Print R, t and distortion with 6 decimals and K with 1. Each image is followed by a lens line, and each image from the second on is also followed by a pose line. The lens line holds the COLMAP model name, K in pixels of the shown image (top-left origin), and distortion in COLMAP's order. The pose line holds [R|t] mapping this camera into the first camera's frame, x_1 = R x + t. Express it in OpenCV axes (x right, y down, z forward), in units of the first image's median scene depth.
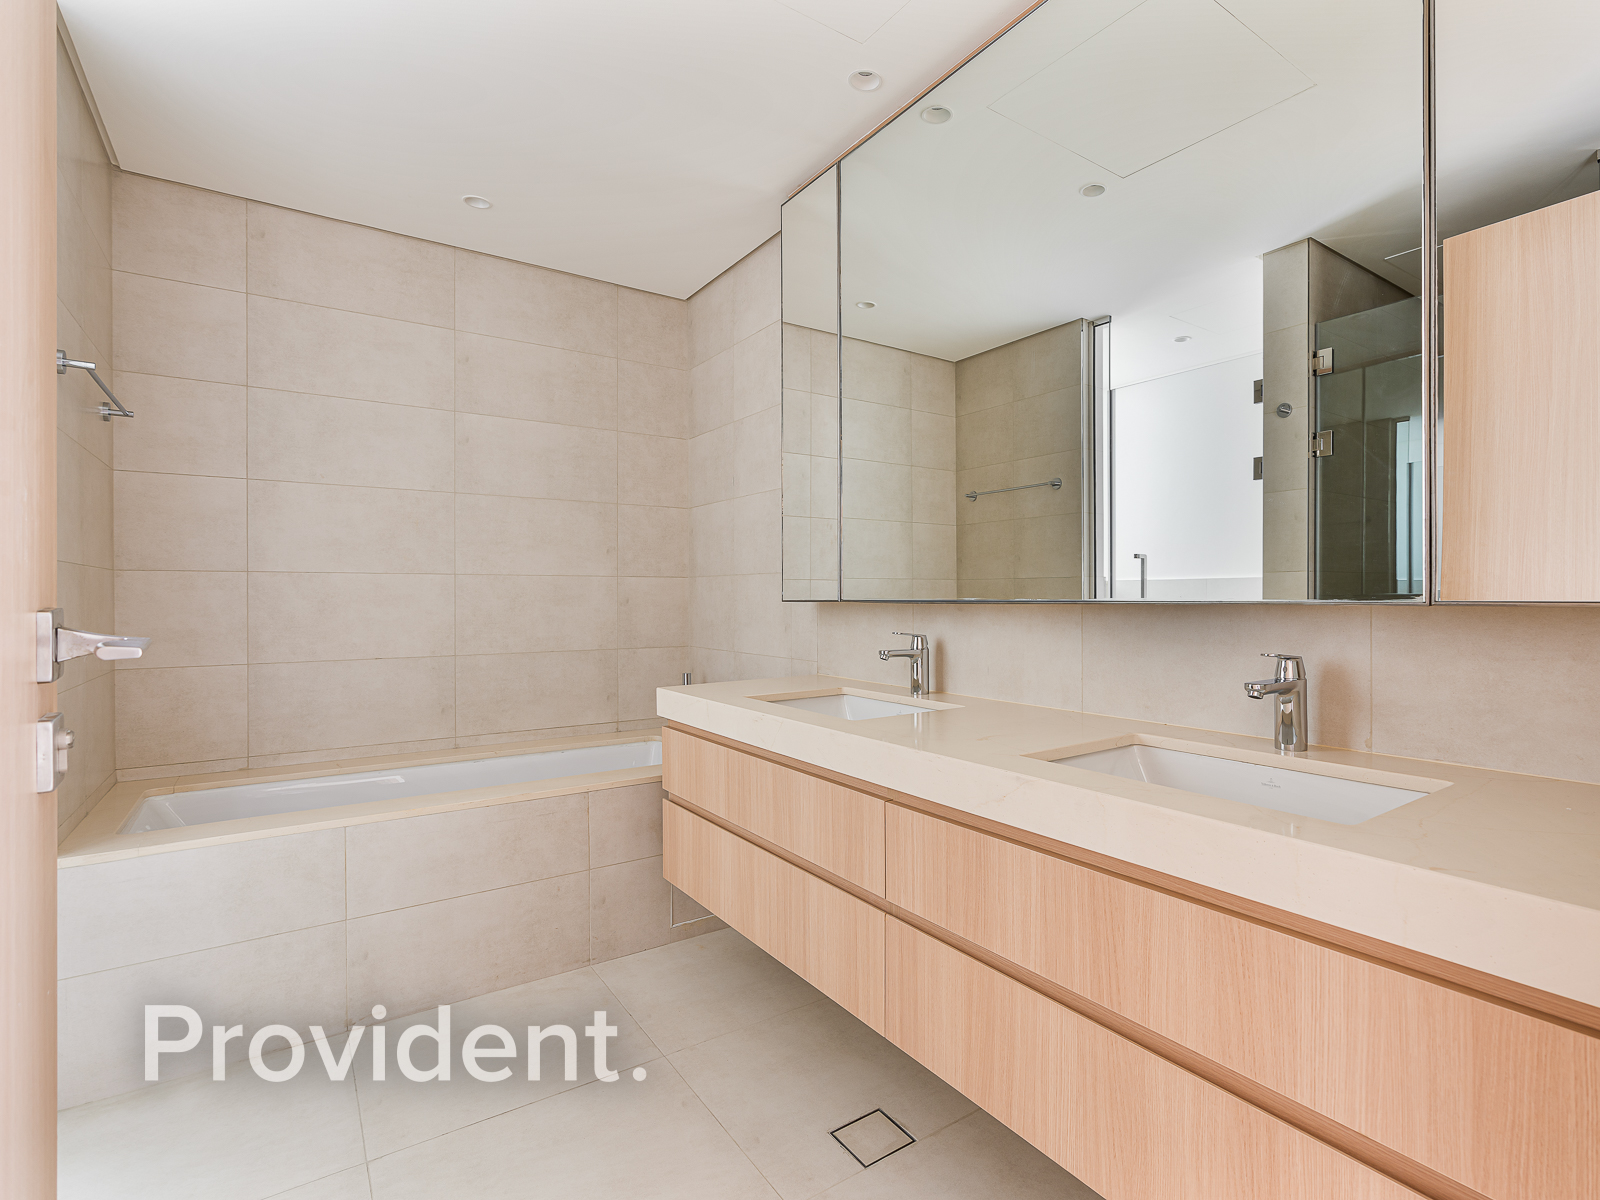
lens RADIAL K [[749.7, 0, 790.6], [0, 749.7, 604.1], [0, 0, 1]] dist [-0.003242, 0.000634]
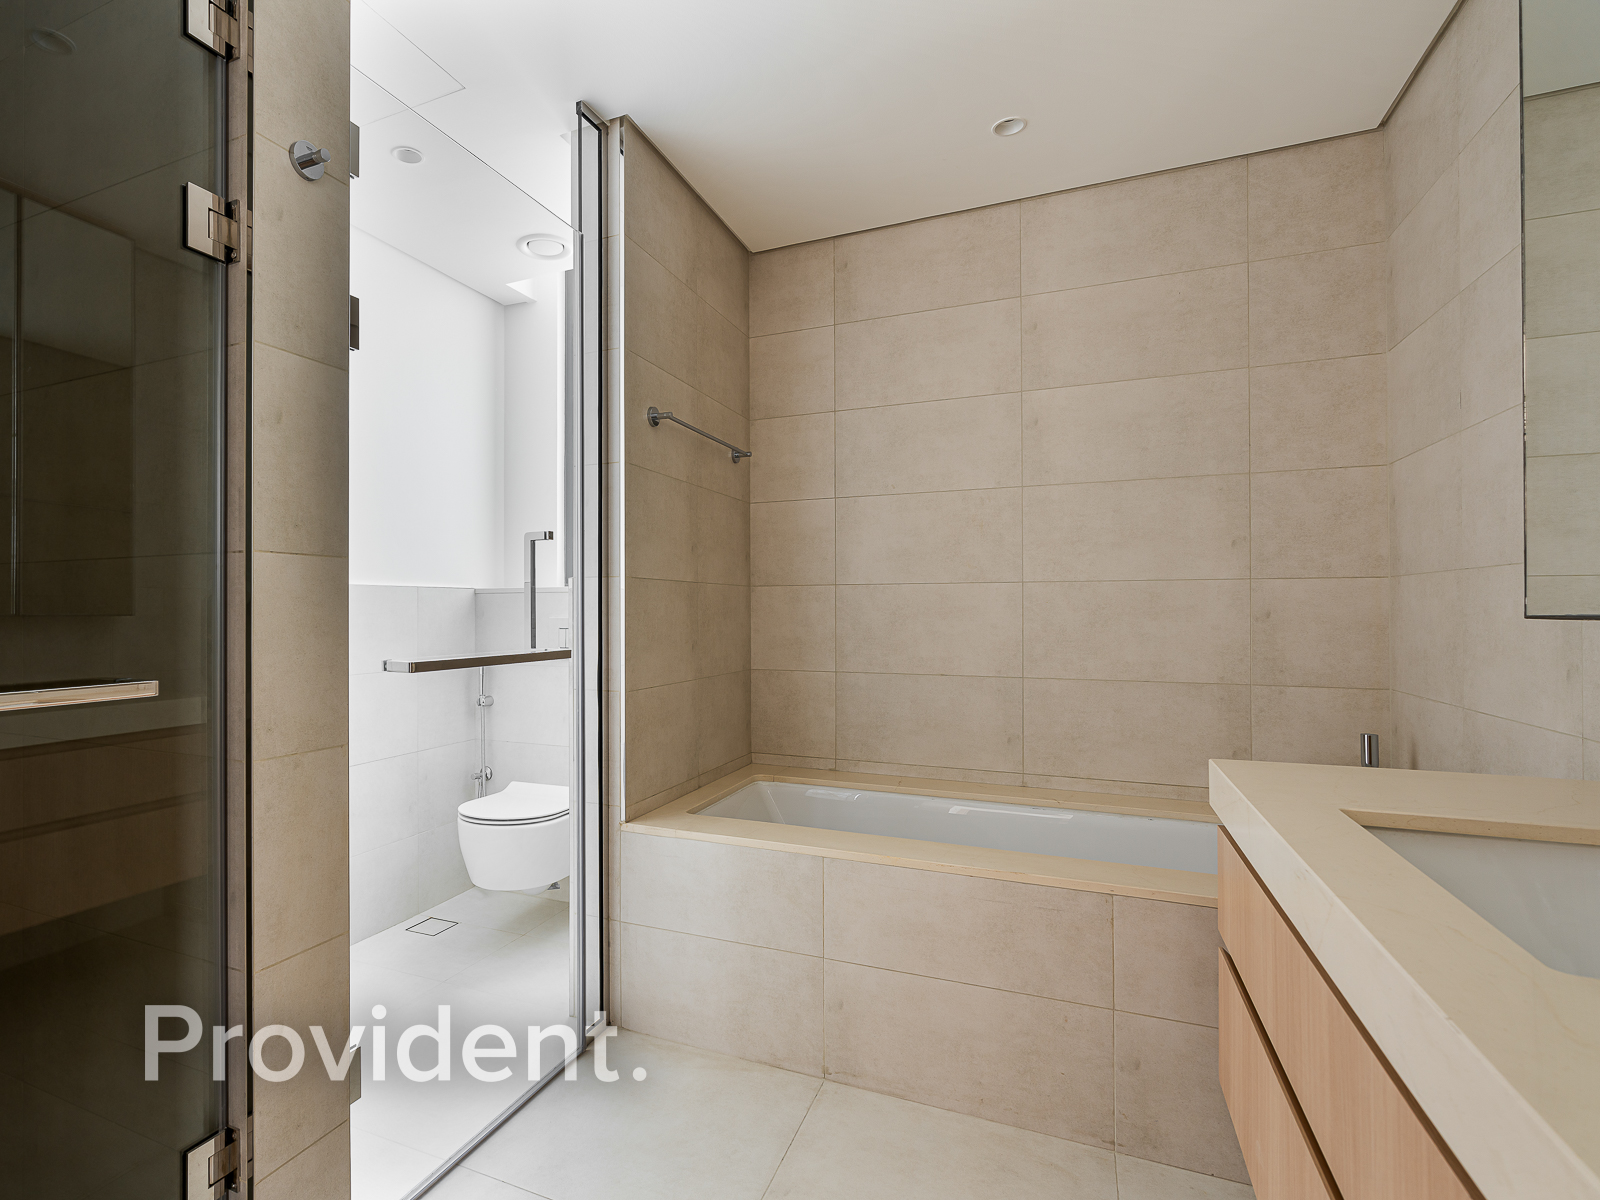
lens RADIAL K [[749.7, 0, 790.6], [0, 749.7, 604.1], [0, 0, 1]] dist [-0.003242, 0.000634]
pose [[0.574726, -0.003546, -0.818338, 0.099690], [-0.008243, 0.999915, -0.010122, -0.004121], [0.818304, 0.012563, 0.574648, 0.299012]]
